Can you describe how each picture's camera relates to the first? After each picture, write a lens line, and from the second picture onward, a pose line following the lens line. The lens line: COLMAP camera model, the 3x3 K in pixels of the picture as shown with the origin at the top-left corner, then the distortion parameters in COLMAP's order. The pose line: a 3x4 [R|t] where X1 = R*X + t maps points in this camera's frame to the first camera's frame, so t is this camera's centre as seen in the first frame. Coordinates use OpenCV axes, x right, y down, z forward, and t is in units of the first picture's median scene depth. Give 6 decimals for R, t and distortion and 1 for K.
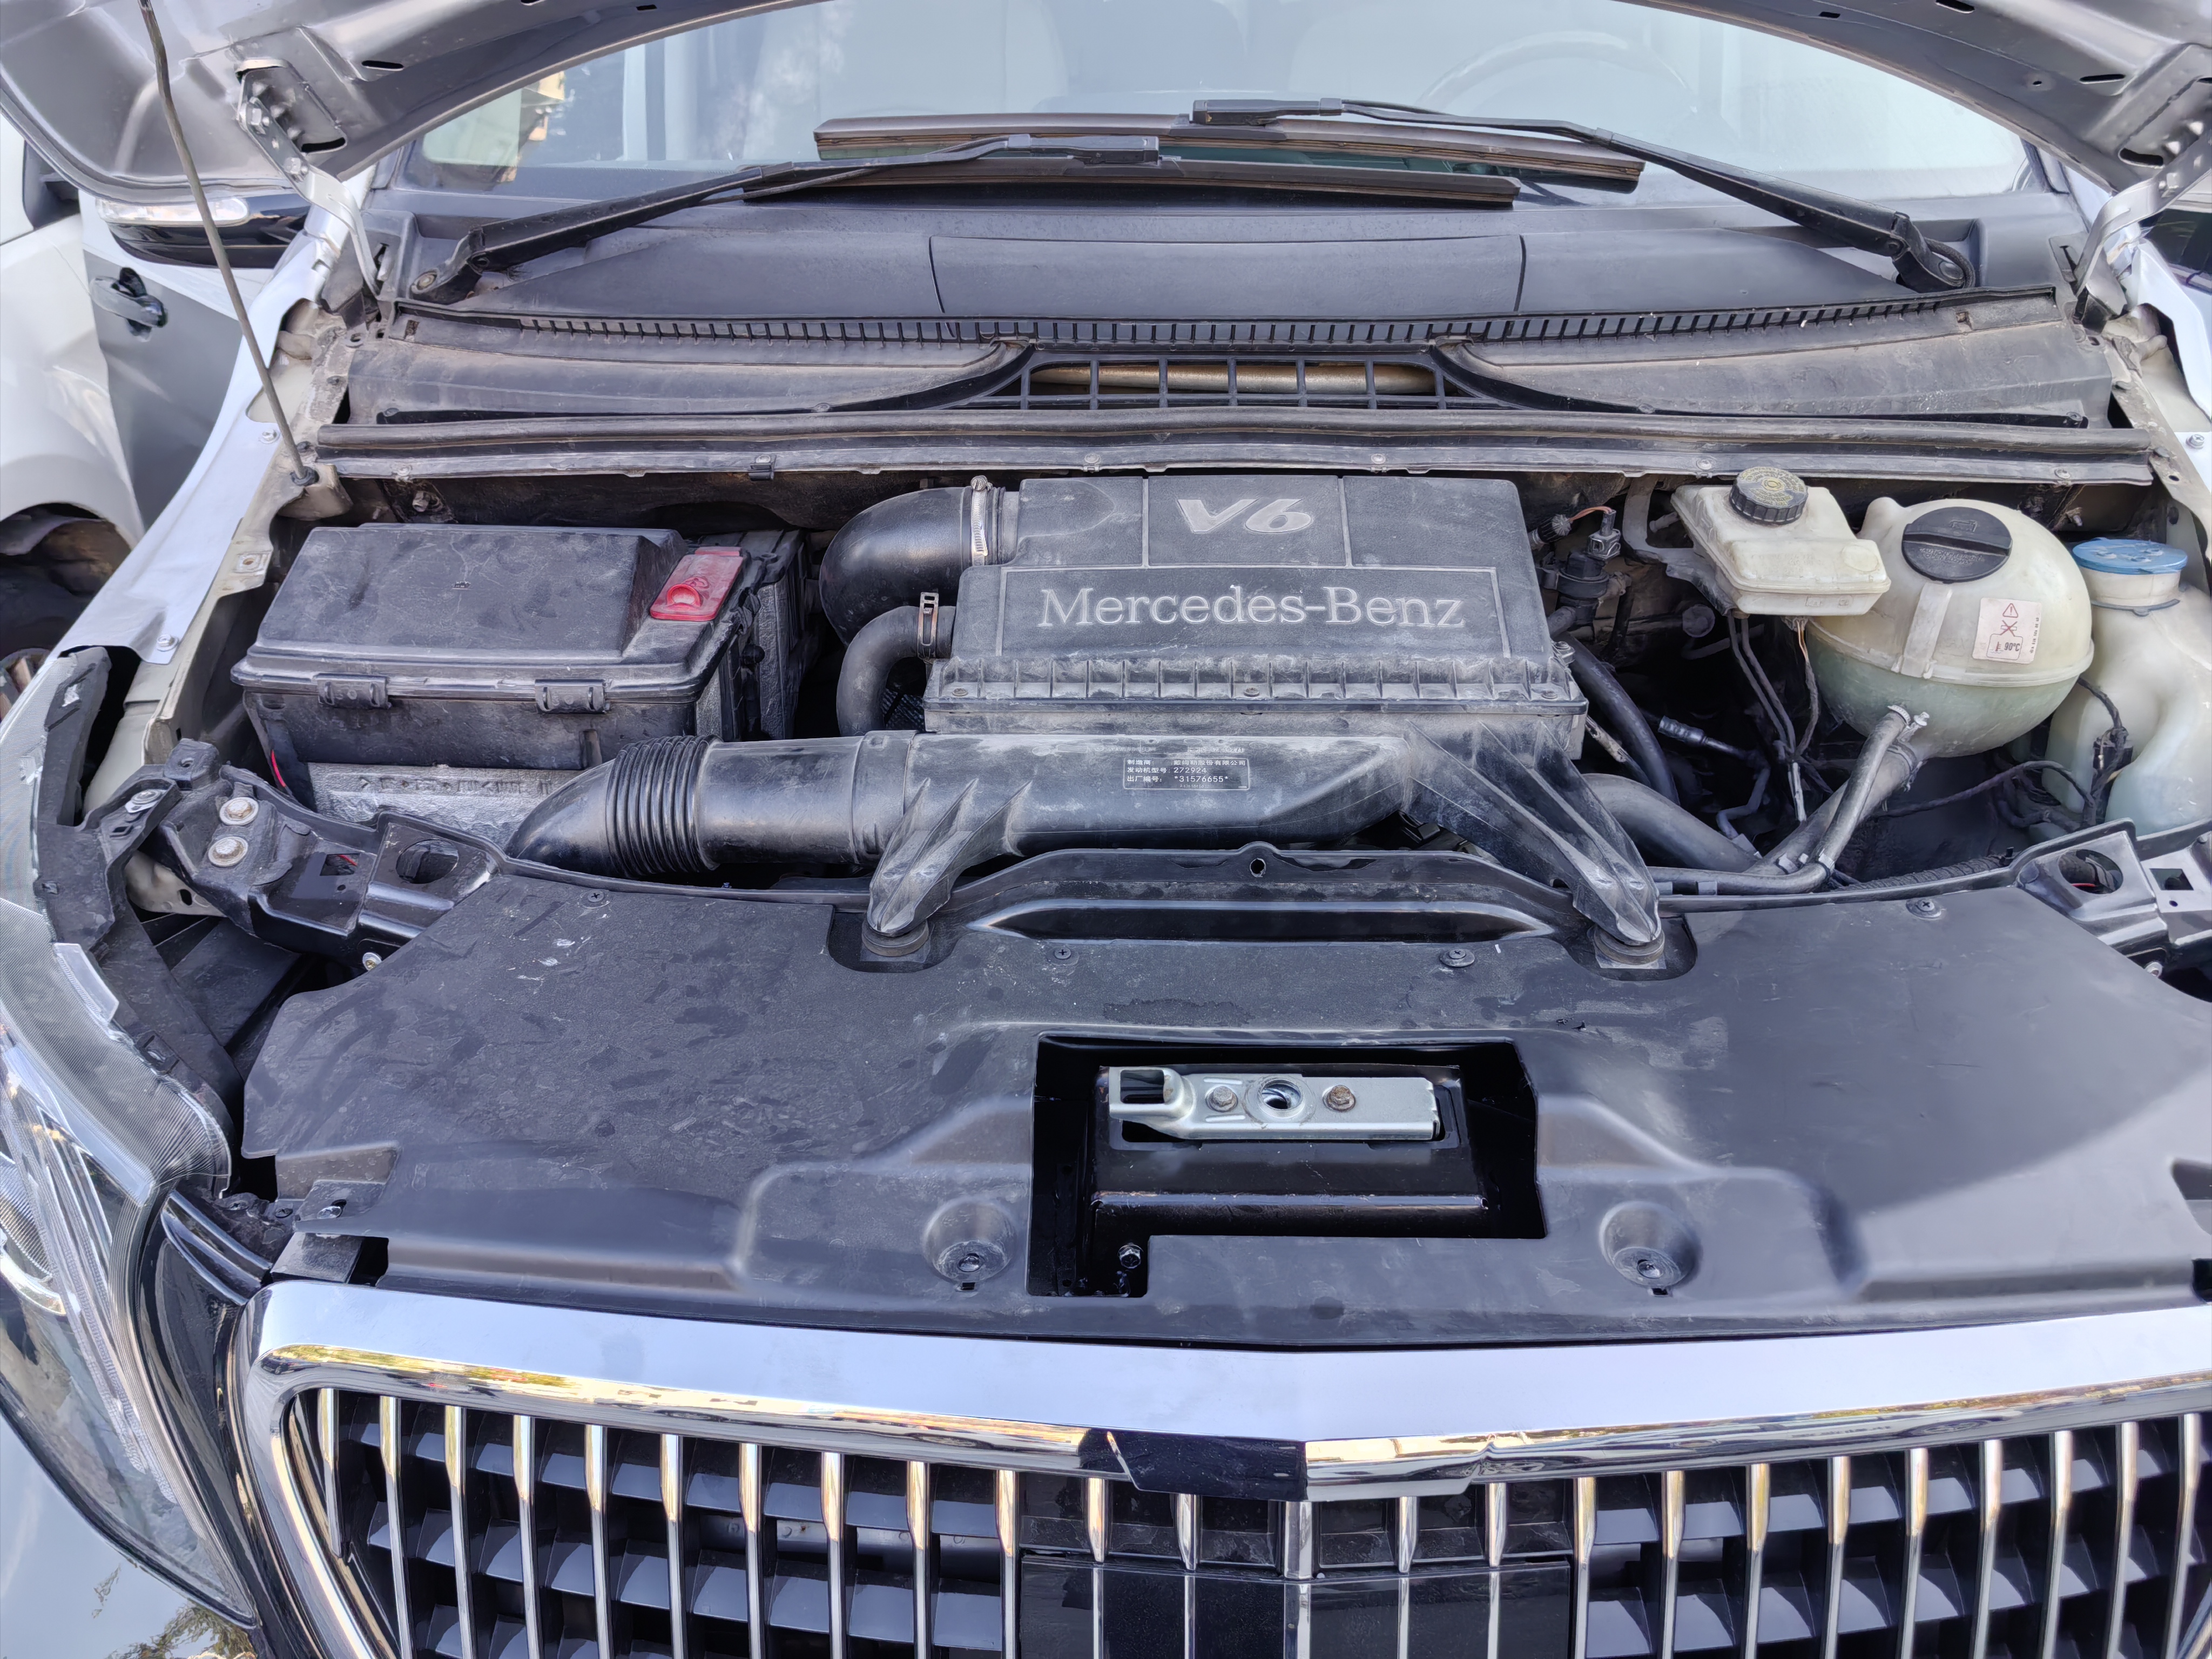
lens RADIAL K [[1757.7, 0, 1104.3], [0, 1757.7, 836.7], [0, 0, 1]] dist [0.039626, -0.053969]
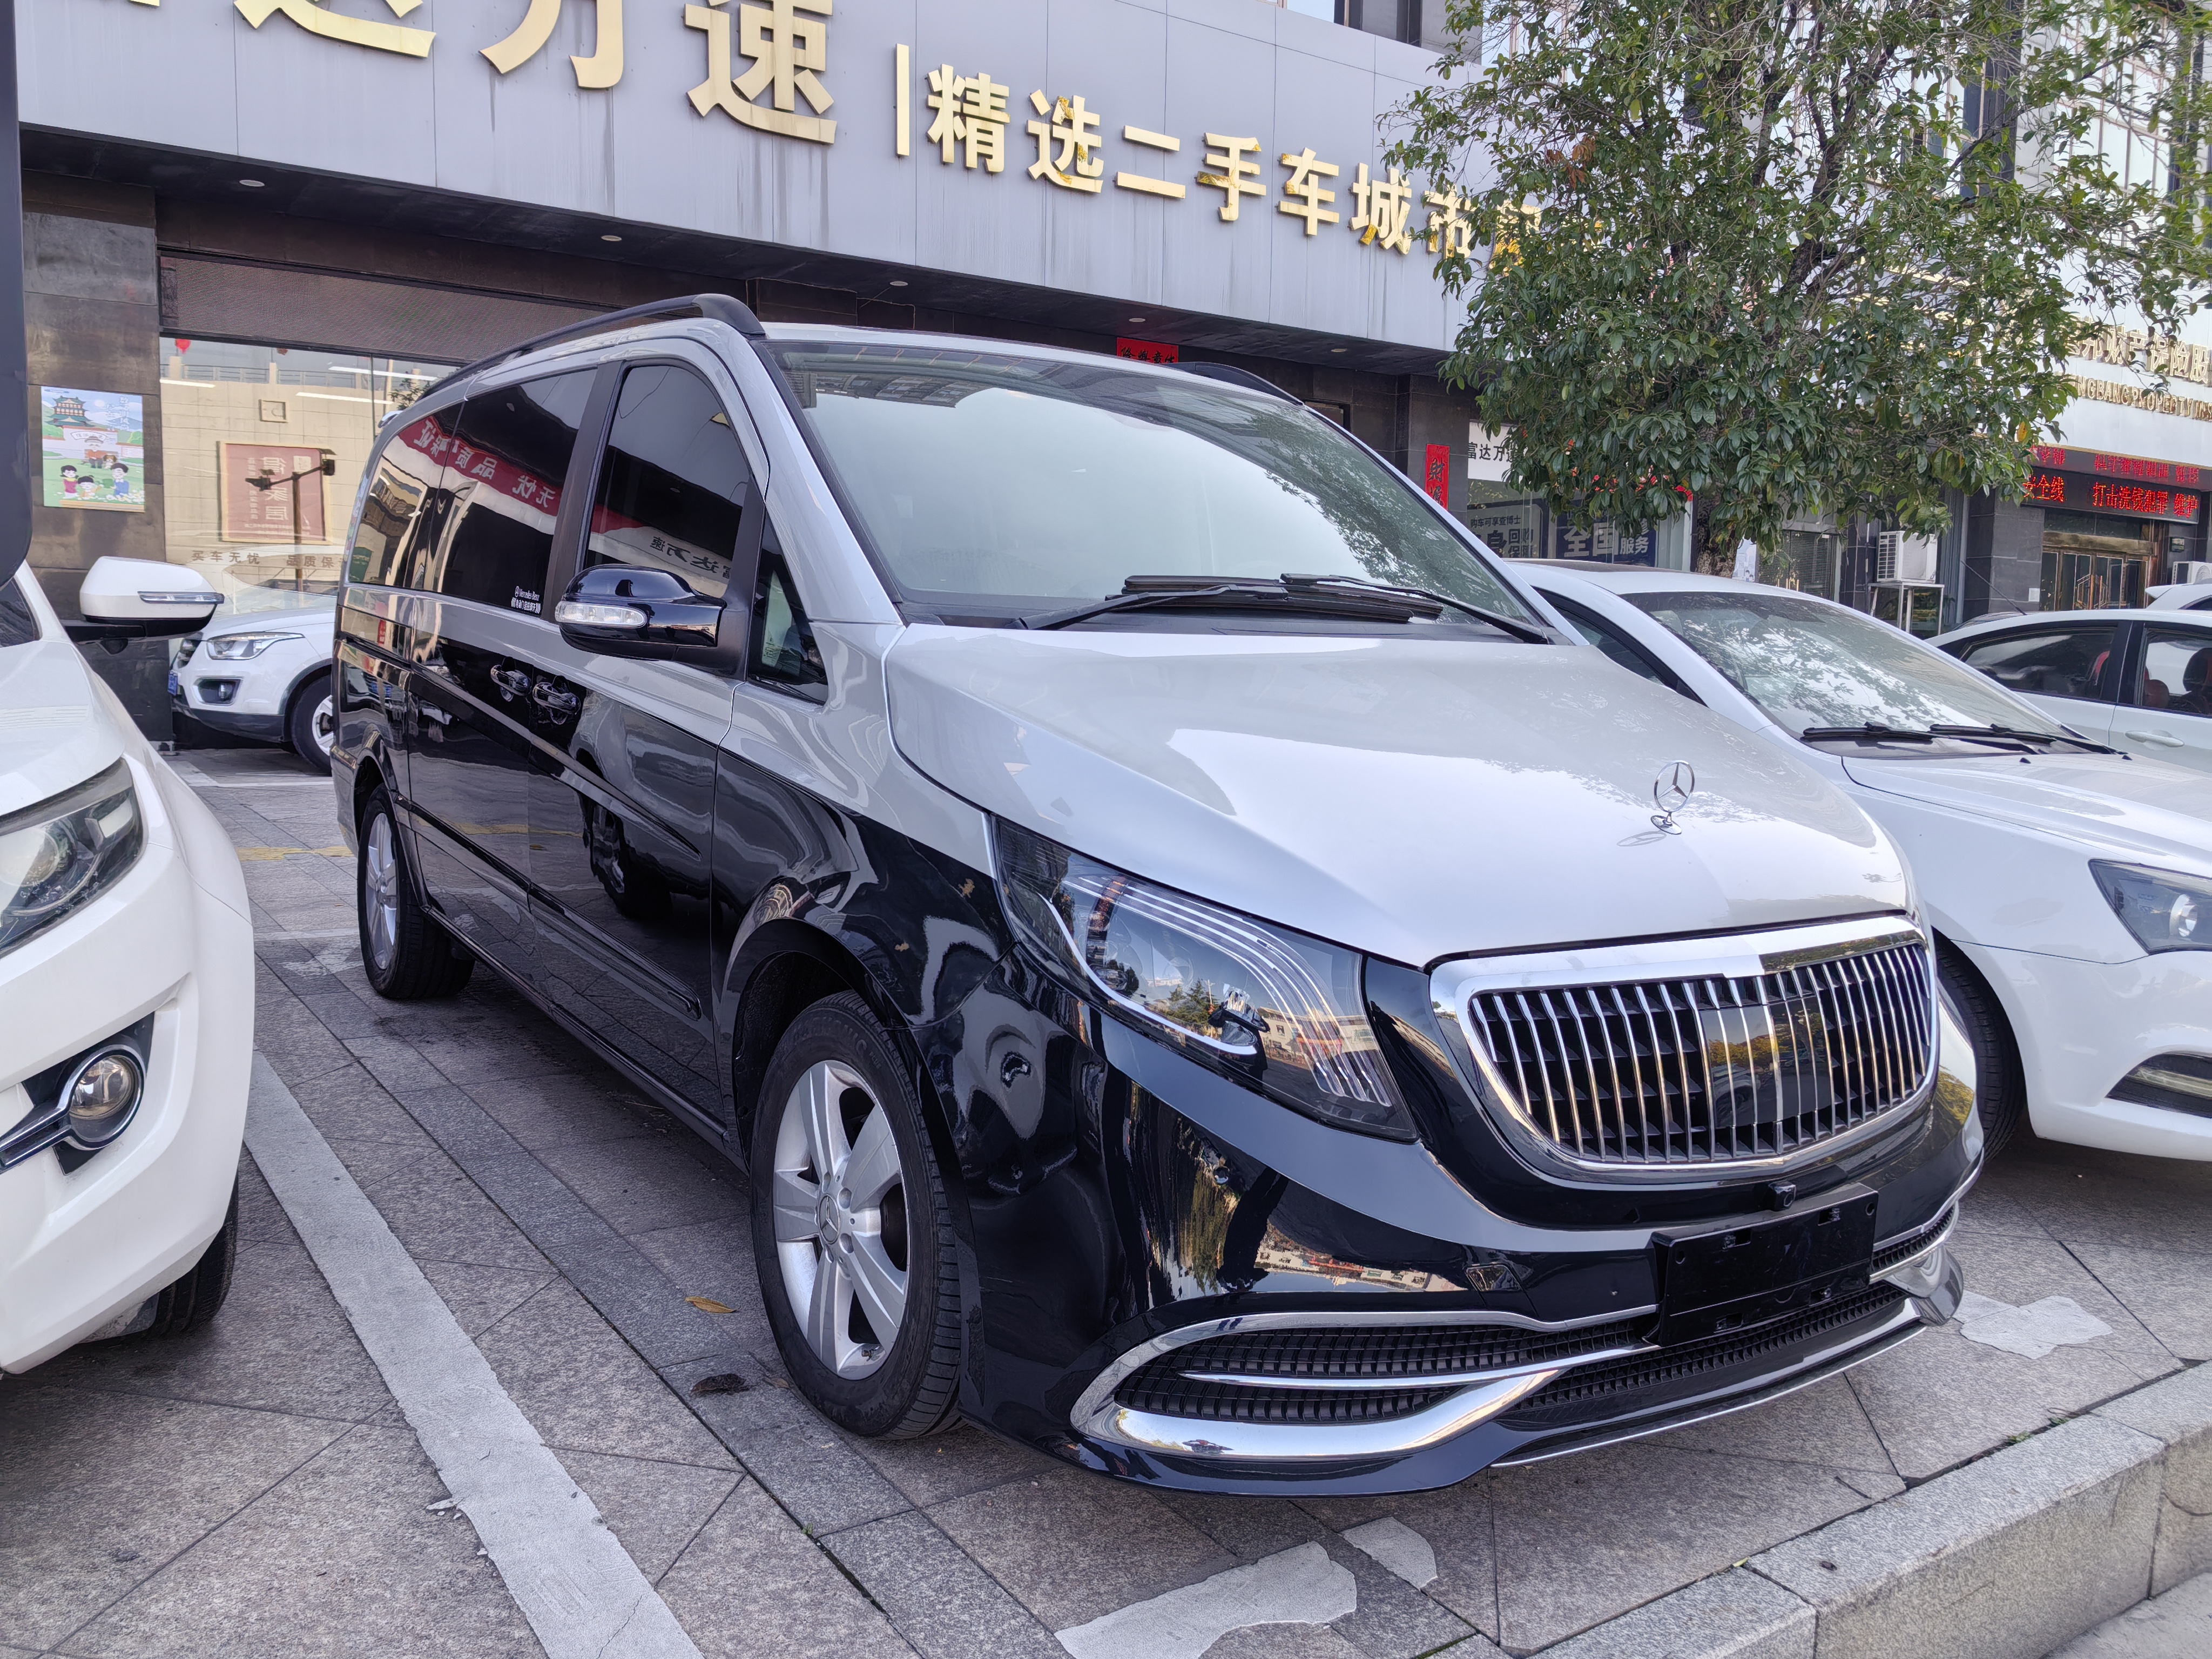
lens RADIAL K [[1757.7, 0, 1118.1], [0, 1757.7, 817.3], [0, 0, 1]] dist [0.039626, -0.053969]
pose [[0.819852, -0.037546, 0.571344, -1.322191], [0.213983, 0.945637, -0.244914, 0.328449], [-0.531088, 0.323051, 0.783316, -0.442131]]
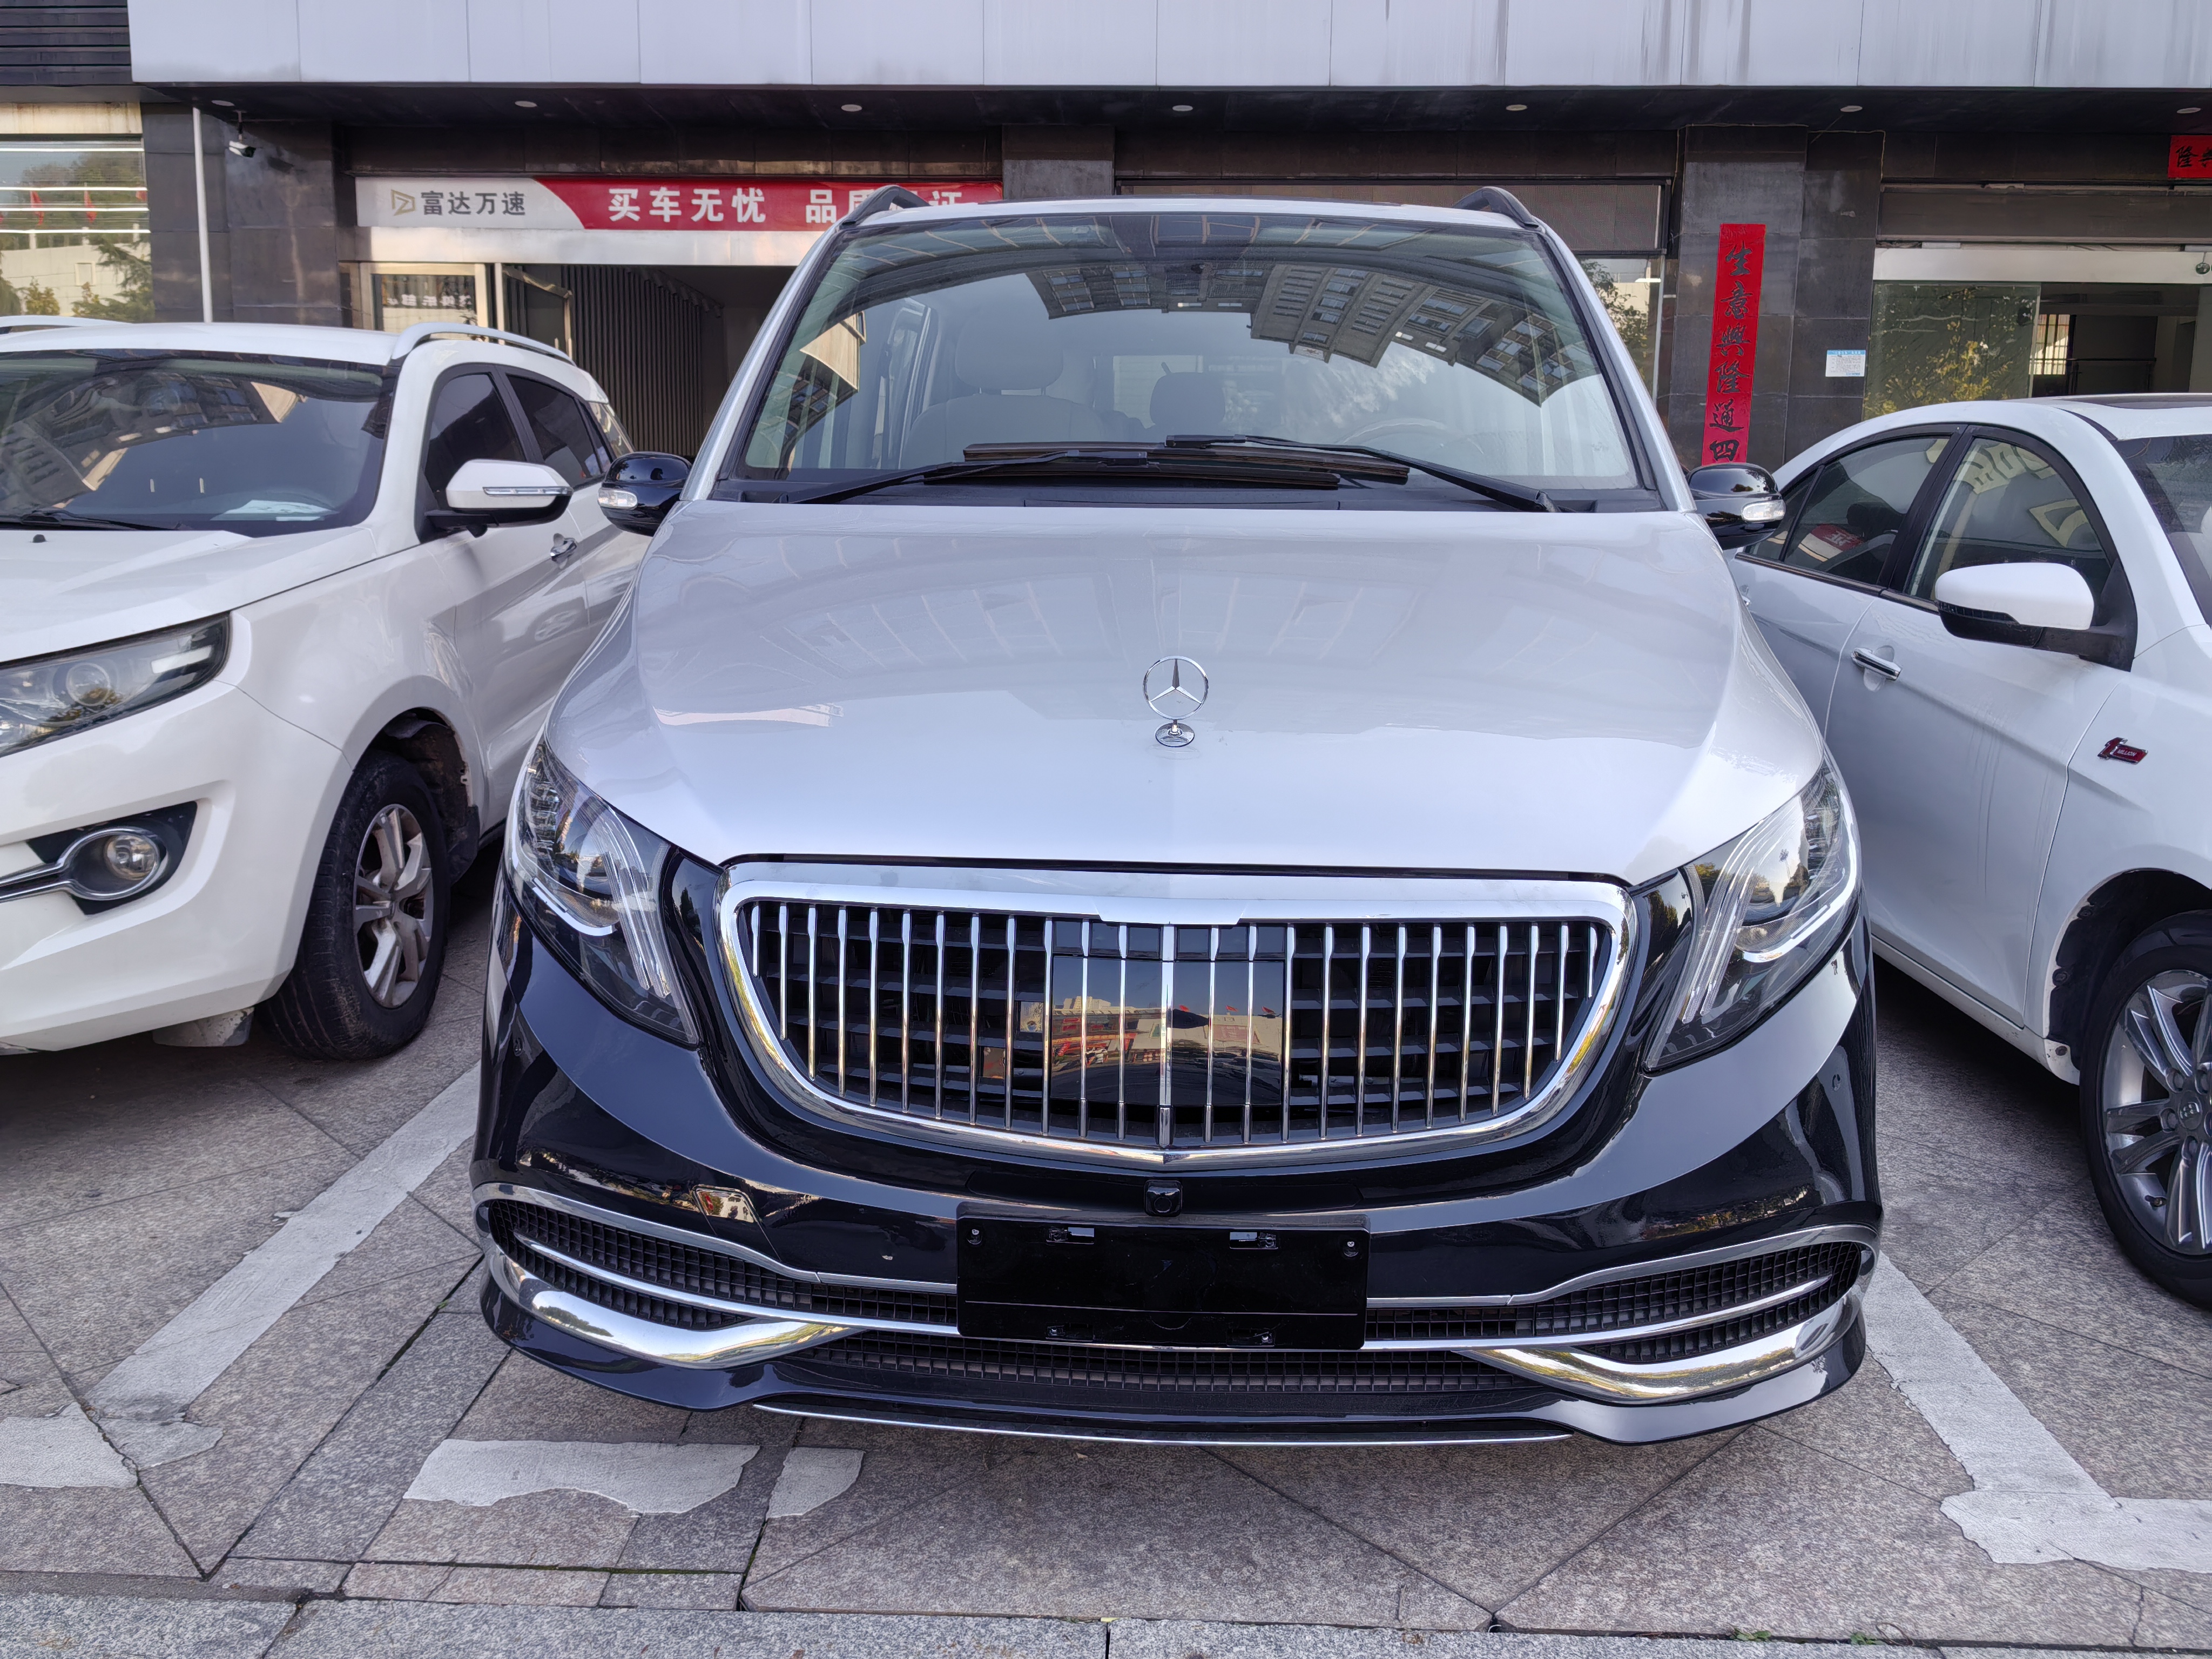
lens RADIAL K [[1757.7, 0, 1109.6], [0, 1757.7, 828.0], [0, 0, 1]] dist [0.039626, -0.053969]
pose [[0.999674, 0.012349, -0.022367, 0.037750], [-0.017382, 0.970337, -0.241132, 0.435236], [0.018726, 0.241442, 0.970235, -0.705272]]
